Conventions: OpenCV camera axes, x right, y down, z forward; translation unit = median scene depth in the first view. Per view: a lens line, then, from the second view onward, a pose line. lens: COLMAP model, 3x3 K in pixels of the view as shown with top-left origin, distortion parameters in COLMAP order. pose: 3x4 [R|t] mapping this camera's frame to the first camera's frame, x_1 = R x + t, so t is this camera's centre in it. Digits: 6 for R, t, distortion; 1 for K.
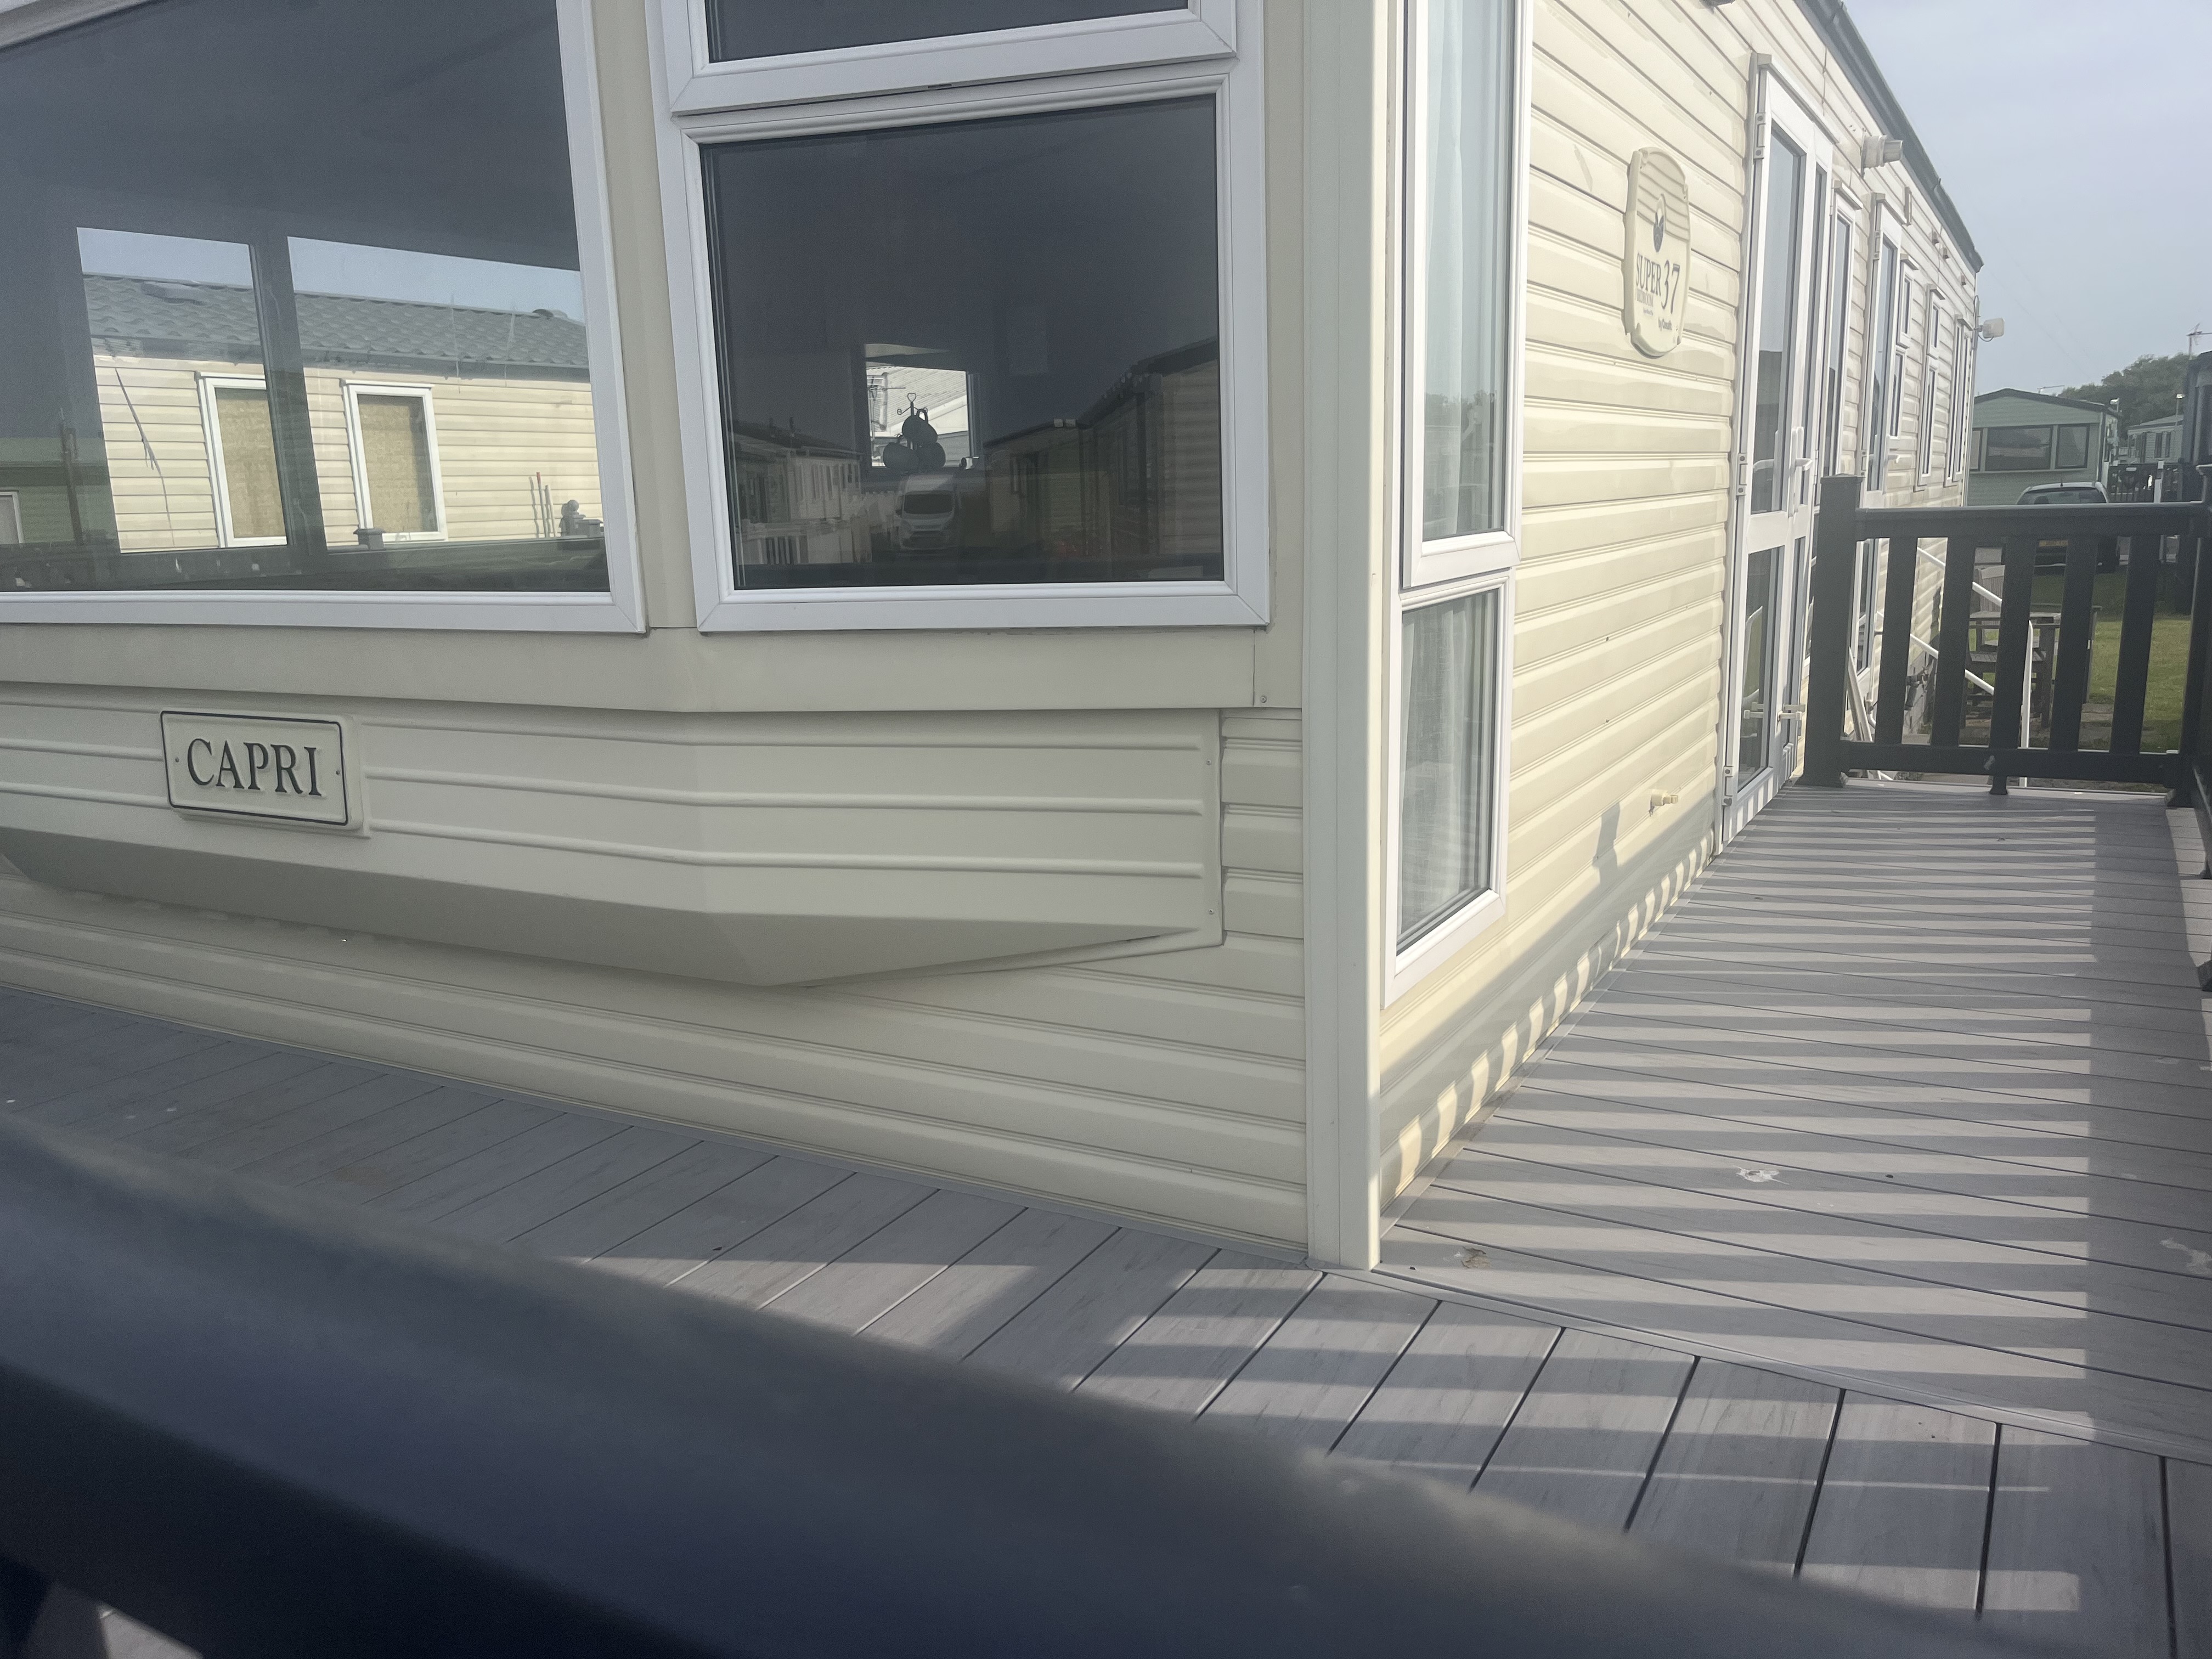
lens RADIAL K [[1690.4, 0, 1107.6], [0, 1690.4, 815.9], [0, 0, 1]] dist [0.044935, -0.004491]
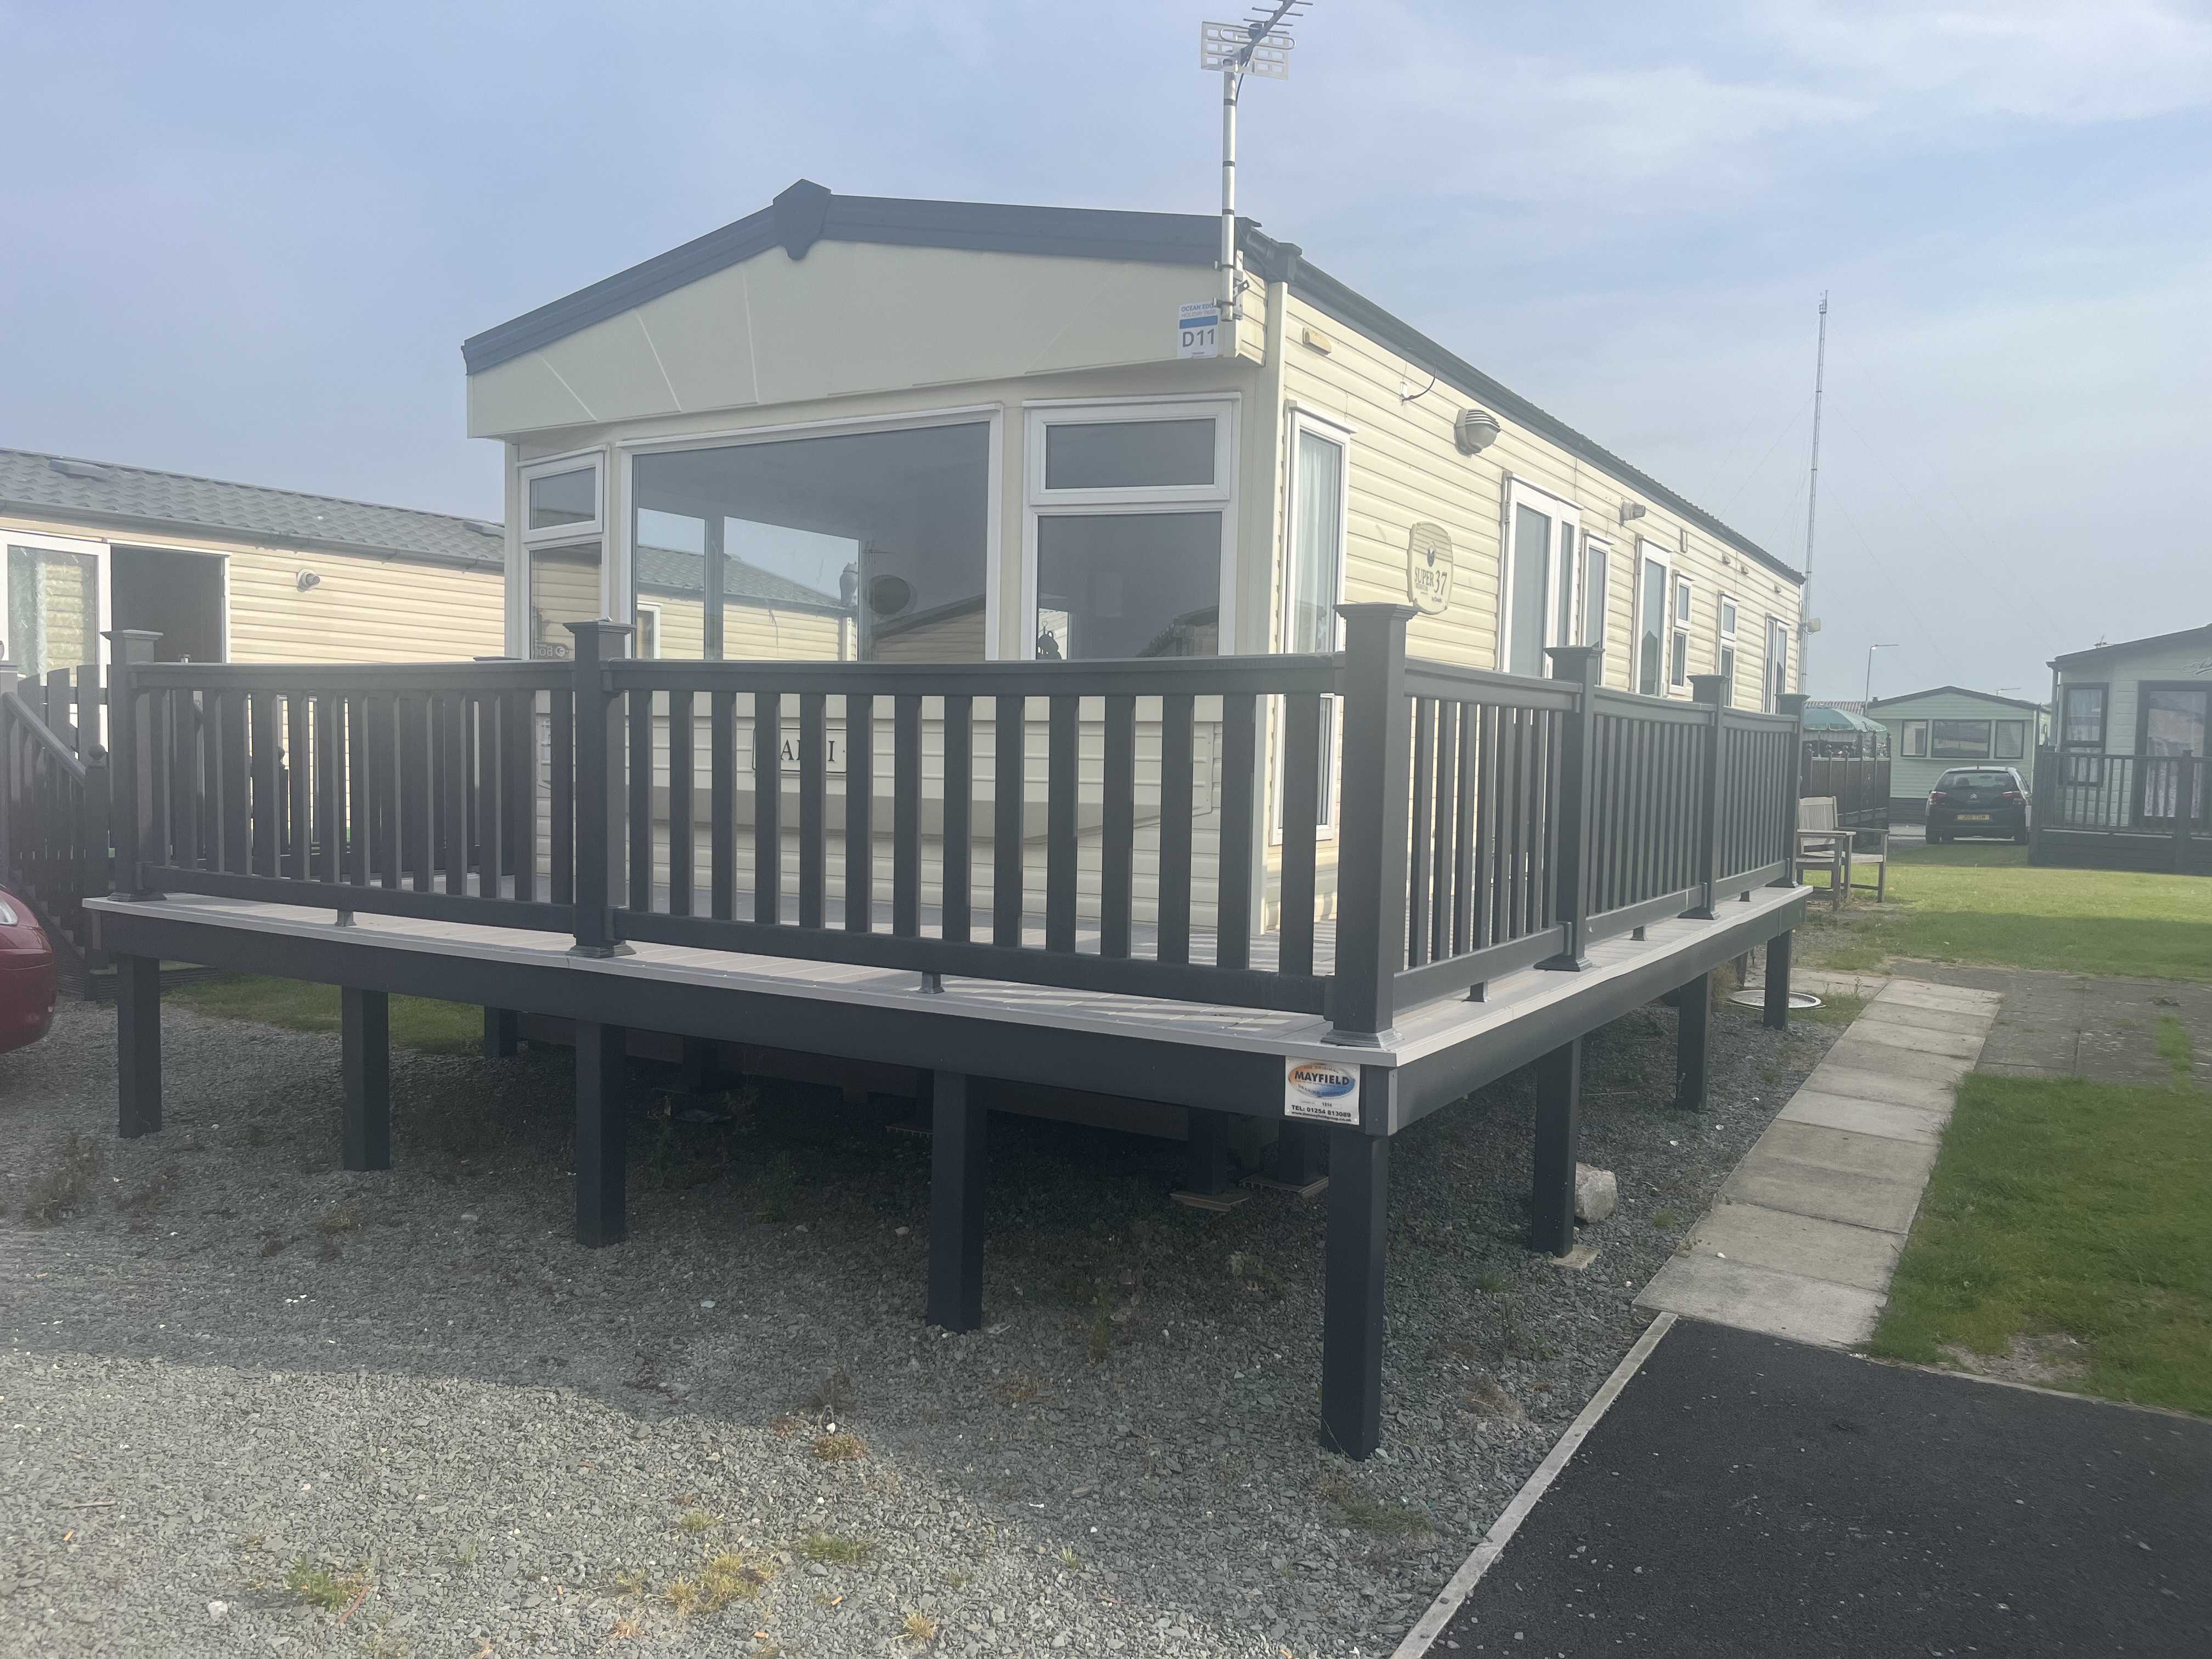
lens RADIAL K [[1678.9, 0, 1106.0], [0, 1678.9, 829.5], [0, 0, 1]] dist [0.056277, 0.001841]
pose [[0.998669, 0.049622, -0.014037, -0.028613], [-0.051101, 0.988822, -0.140072, 0.210343], [0.006930, 0.140603, 0.990042, -0.705621]]
